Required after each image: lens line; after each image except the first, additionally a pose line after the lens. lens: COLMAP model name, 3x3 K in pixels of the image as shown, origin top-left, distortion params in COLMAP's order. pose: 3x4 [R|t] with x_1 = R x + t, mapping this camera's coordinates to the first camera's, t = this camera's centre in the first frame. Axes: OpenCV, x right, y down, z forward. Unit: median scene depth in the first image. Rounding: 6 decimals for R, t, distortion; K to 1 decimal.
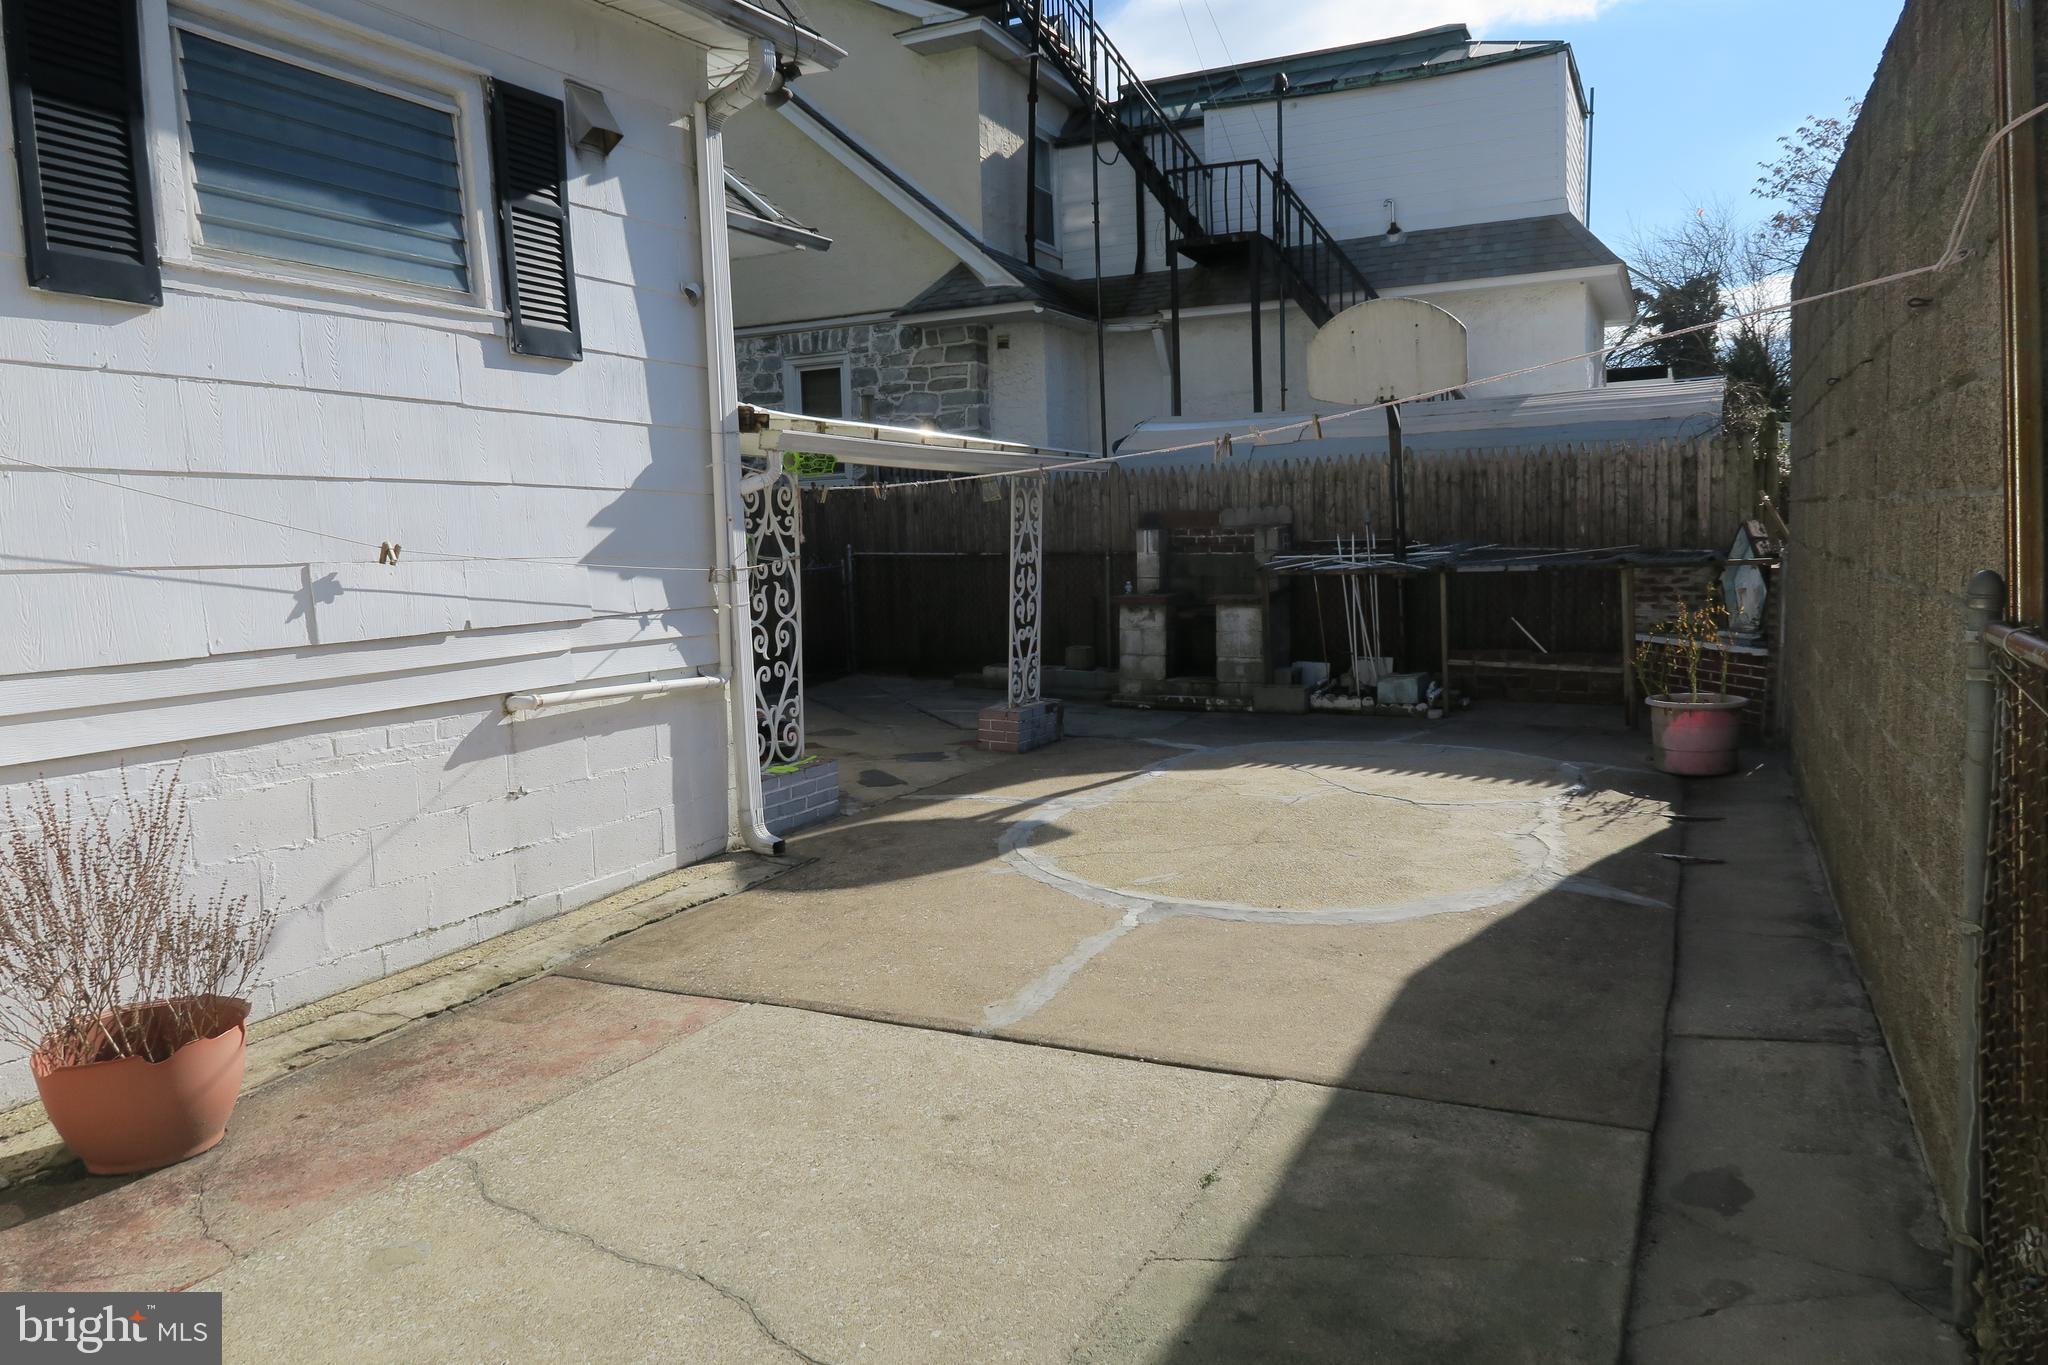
lens RADIAL K [[1416.1, 0, 1026.7], [0, 1416.1, 699.1], [0, 0, 1]] dist [-0.008410, -0.001245]
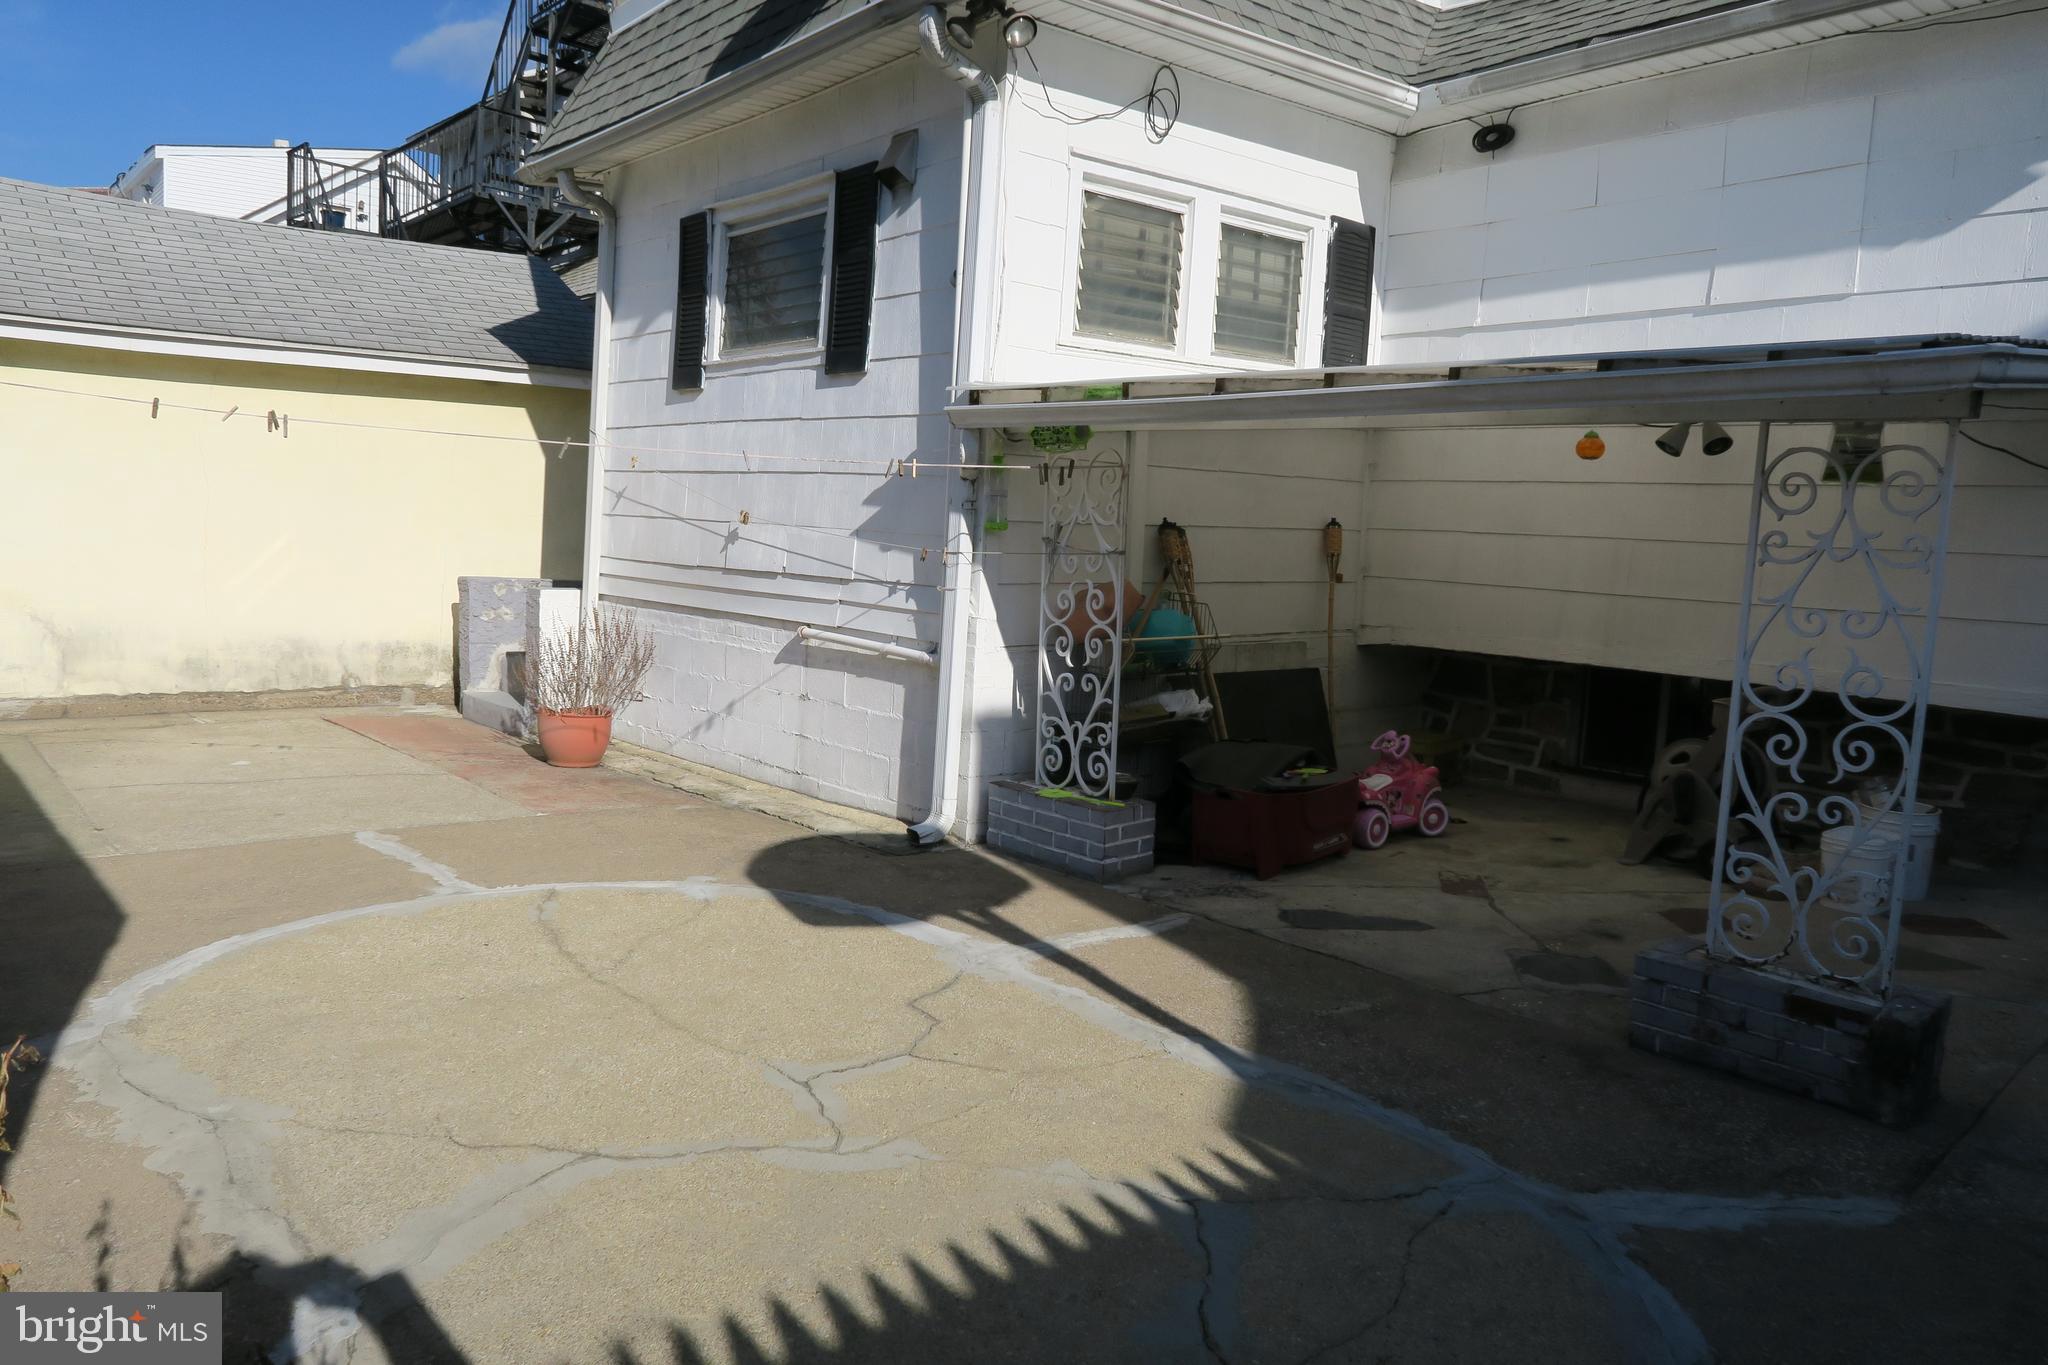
lens RADIAL K [[1406.3, 0, 1028.1], [0, 1406.3, 697.5], [0, 0, 1]] dist [-0.035480, 0.020141]
pose [[-0.399388, 0.117265, -0.909251, 0.901746], [-0.136745, 0.973071, 0.185561, -0.244221], [0.906526, 0.198446, -0.372598, 1.924866]]
